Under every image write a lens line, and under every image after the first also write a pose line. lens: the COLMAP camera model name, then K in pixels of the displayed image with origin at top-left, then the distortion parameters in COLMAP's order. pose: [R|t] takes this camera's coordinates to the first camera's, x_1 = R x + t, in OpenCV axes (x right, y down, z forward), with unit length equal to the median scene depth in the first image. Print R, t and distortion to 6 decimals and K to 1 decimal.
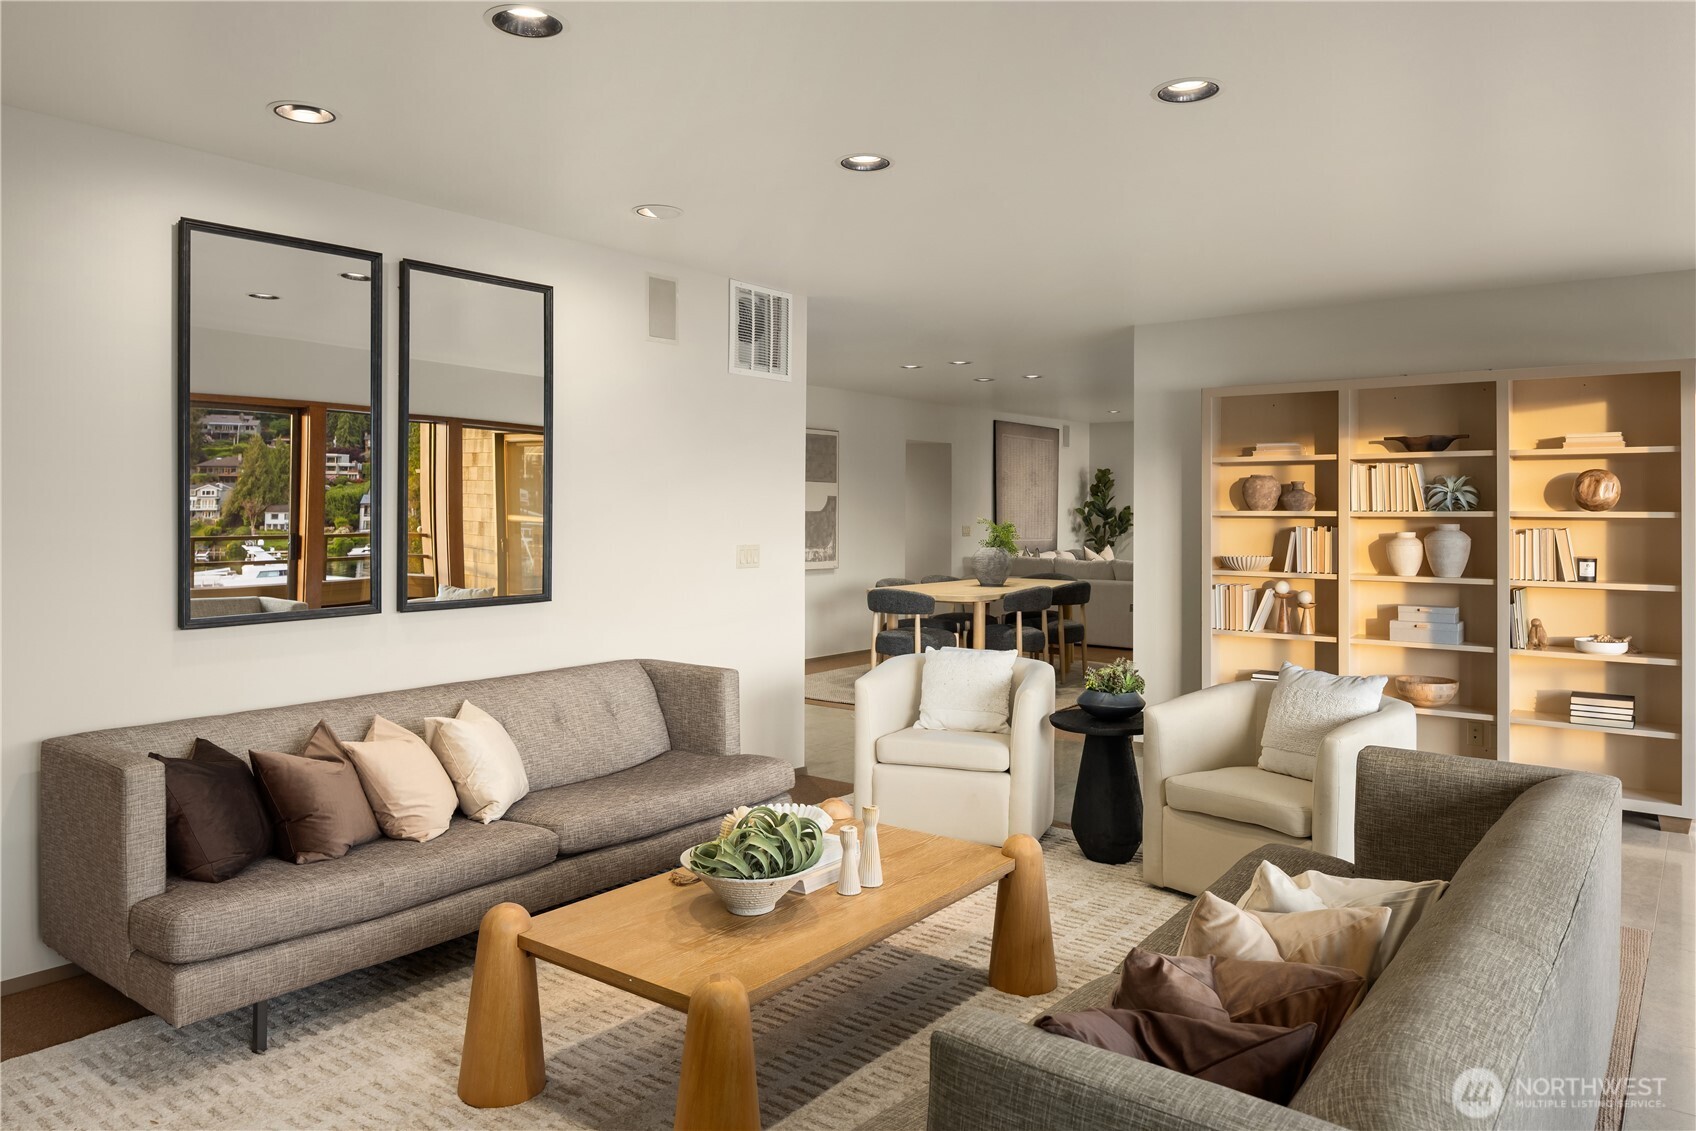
lens RADIAL K [[1162.7, 0, 846.6], [0, 1162.7, 494.7], [0, 0, 1]] dist [-0.007193, 0.001356]
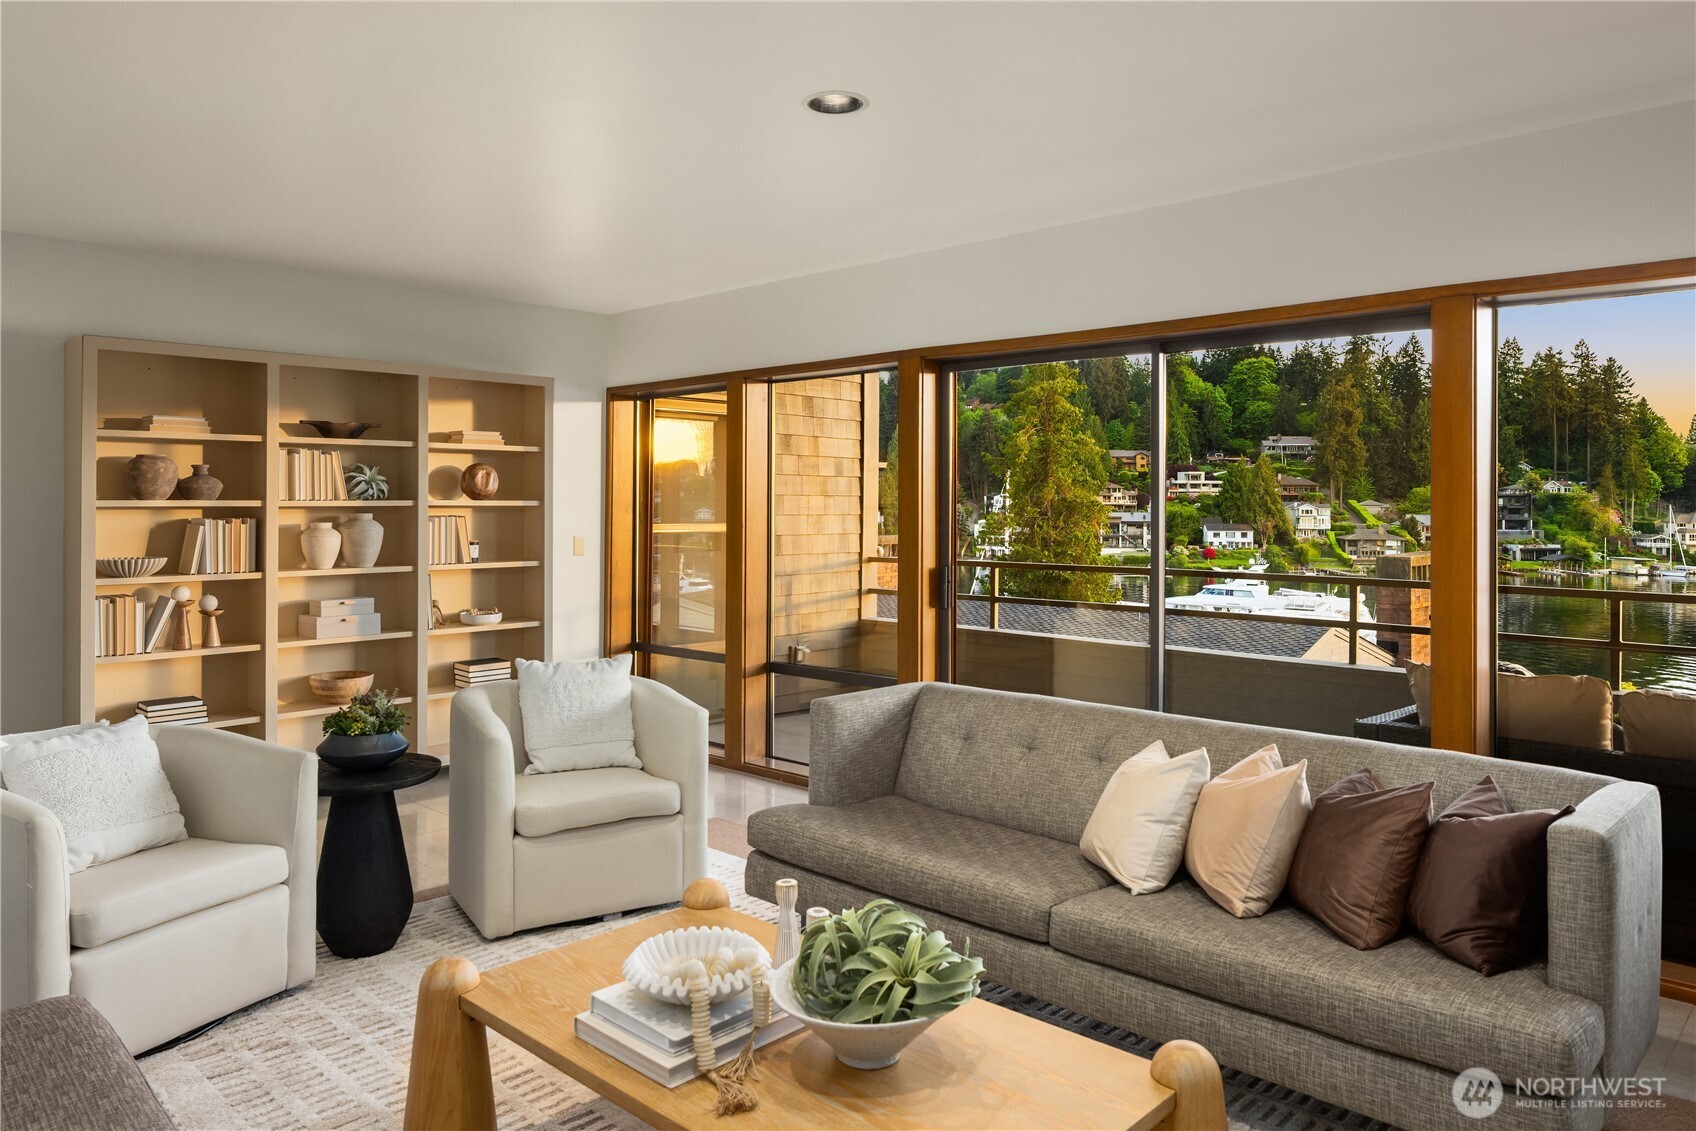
lens RADIAL K [[1162.7, 0, 838.3], [0, 1162.7, 504.5], [0, 0, 1]] dist [-0.007193, 0.001356]
pose [[0.107828, -0.007816, 0.994139, -0.416973], [-0.017985, 0.999790, 0.009812, 0.000683], [-0.994007, -0.018937, 0.107665, 0.489351]]
